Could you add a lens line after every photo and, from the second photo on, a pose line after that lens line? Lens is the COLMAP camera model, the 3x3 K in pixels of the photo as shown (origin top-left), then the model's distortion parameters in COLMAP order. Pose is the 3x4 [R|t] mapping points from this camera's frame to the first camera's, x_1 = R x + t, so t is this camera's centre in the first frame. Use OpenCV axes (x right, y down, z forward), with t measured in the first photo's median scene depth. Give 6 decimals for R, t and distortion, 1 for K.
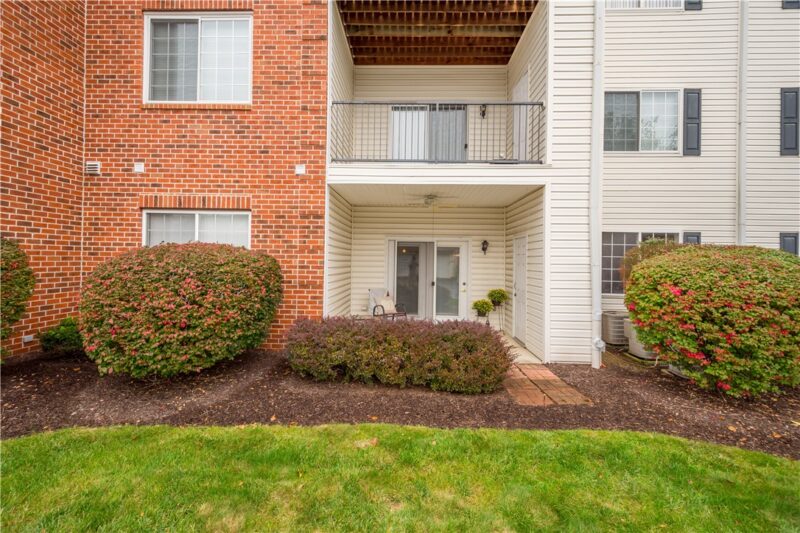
lens RADIAL K [[347.6, 0, 397.0], [0, 347.6, 261.1], [0, 0, 1]] dist [0.009862, -0.000598]
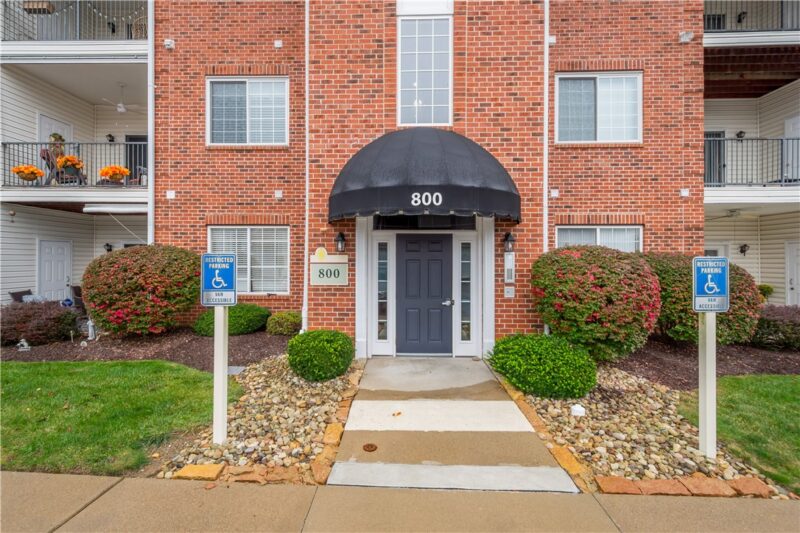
lens RADIAL K [[347.6, 0, 398.0], [0, 347.6, 262.4], [0, 0, 1]] dist [0.009862, -0.000598]
pose [[0.999876, -0.014666, 0.005714, -1.301093], [0.014663, 0.999892, 0.000694, -0.020867], [-0.005724, -0.000610, 0.999983, -0.280381]]
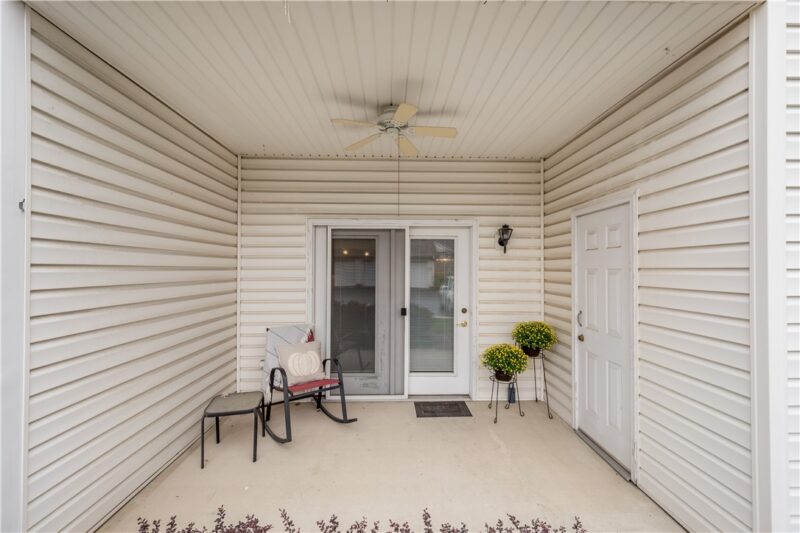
lens RADIAL K [[347.6, 0, 403.2], [0, 347.6, 268.7], [0, 0, 1]] dist [0.009862, -0.000598]
pose [[0.997179, -0.012127, 0.074077, 0.092369], [0.012182, 0.999926, -0.000299, 0.003266], [-0.074068, 0.001200, 0.997252, 0.691798]]
